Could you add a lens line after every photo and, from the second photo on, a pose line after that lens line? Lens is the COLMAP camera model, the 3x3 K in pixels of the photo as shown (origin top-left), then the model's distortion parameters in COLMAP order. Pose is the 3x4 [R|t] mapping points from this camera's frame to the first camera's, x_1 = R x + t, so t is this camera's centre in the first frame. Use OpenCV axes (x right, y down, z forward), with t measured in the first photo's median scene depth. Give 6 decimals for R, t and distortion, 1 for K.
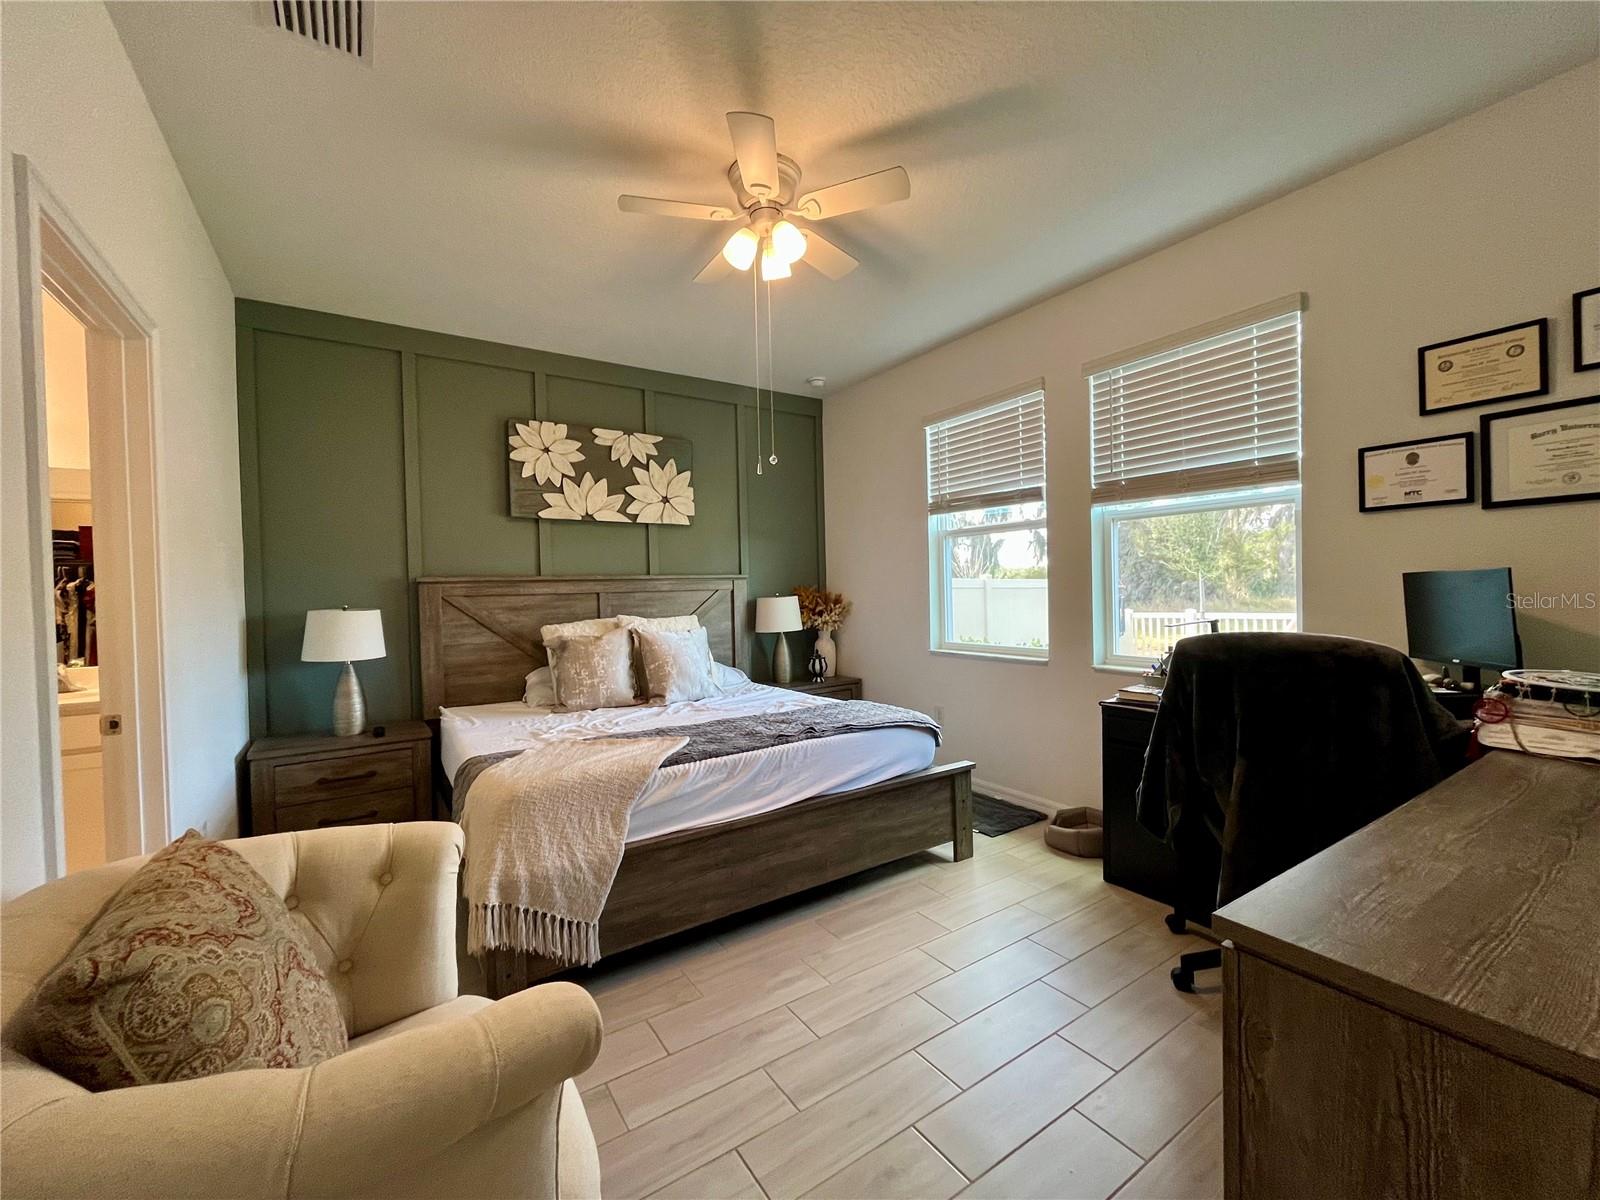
lens RADIAL K [[646.9, 0, 796.7], [0, 646.9, 598.2], [0, 0, 1]] dist [-0.000412, -0.000419]
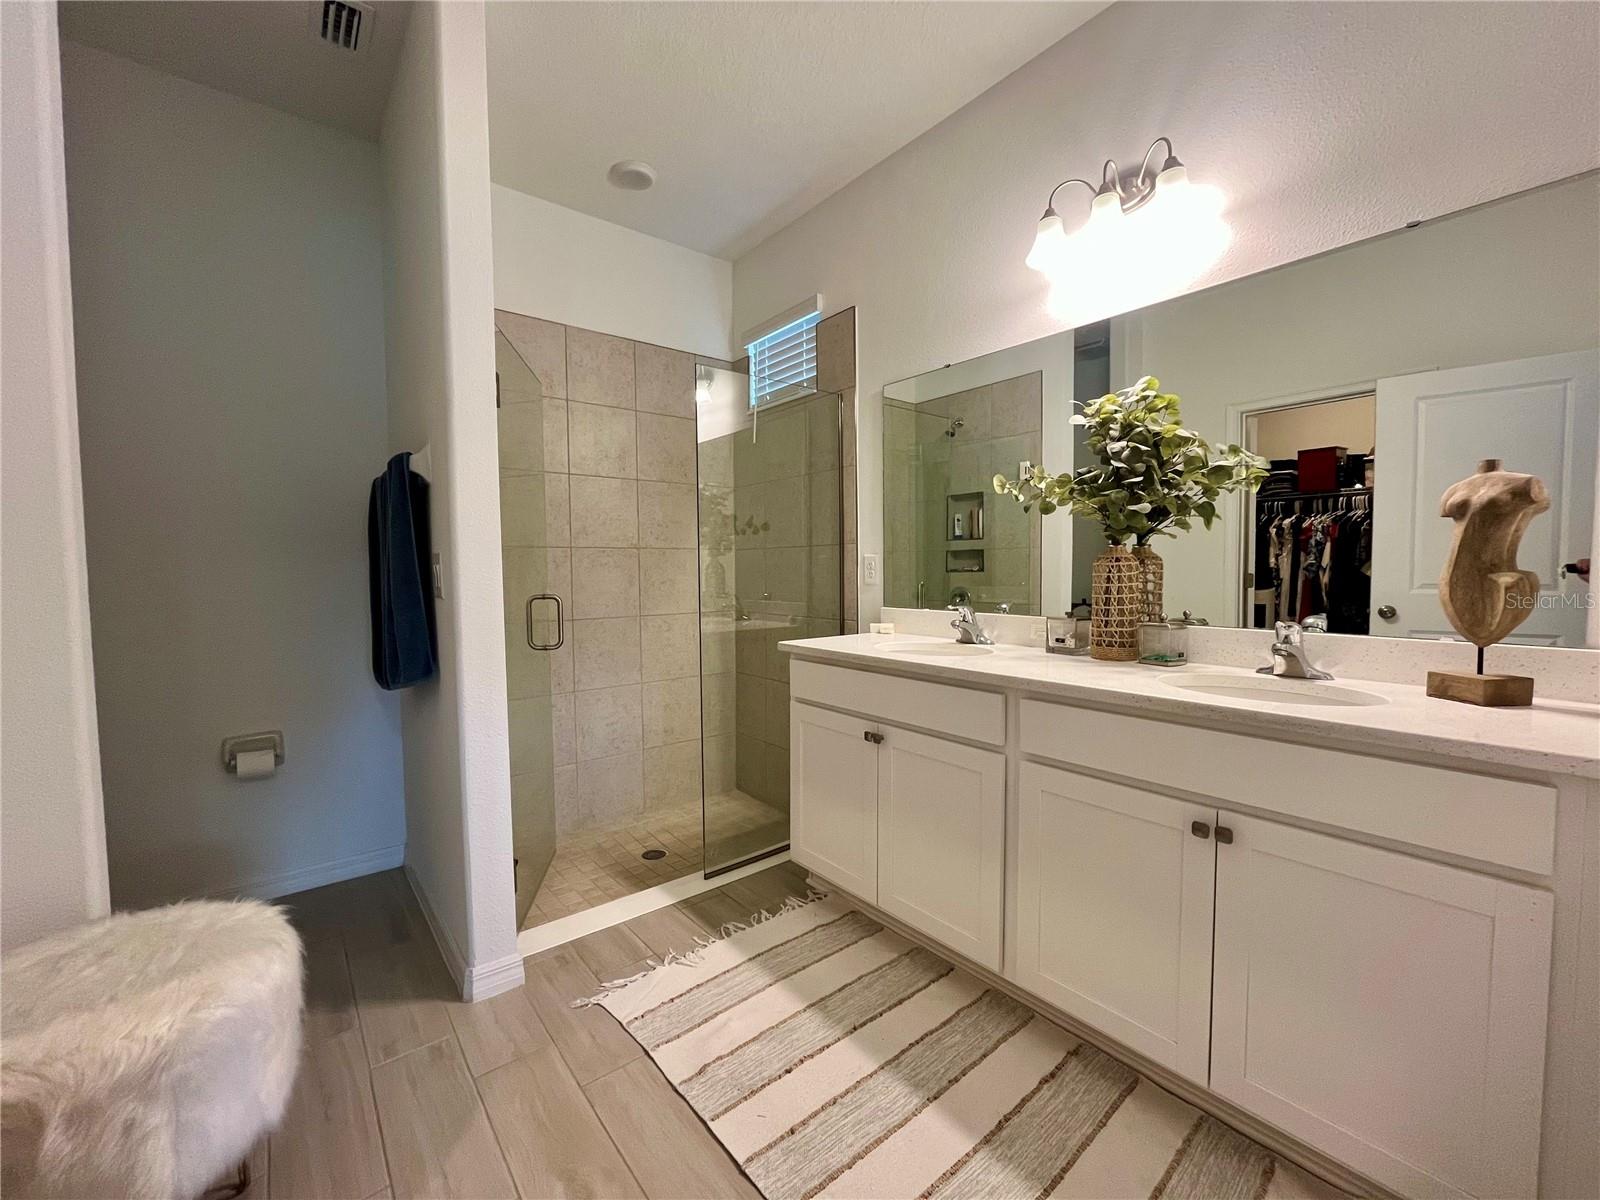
lens RADIAL K [[646.9, 0, 796.7], [0, 646.9, 598.2], [0, 0, 1]] dist [-0.000412, -0.000419]
pose [[0.095659, 0.074603, -0.992615, -0.327420], [-0.007589, 0.997213, 0.074217, 0.021981], [0.995385, 0.000433, 0.095959, 0.271548]]
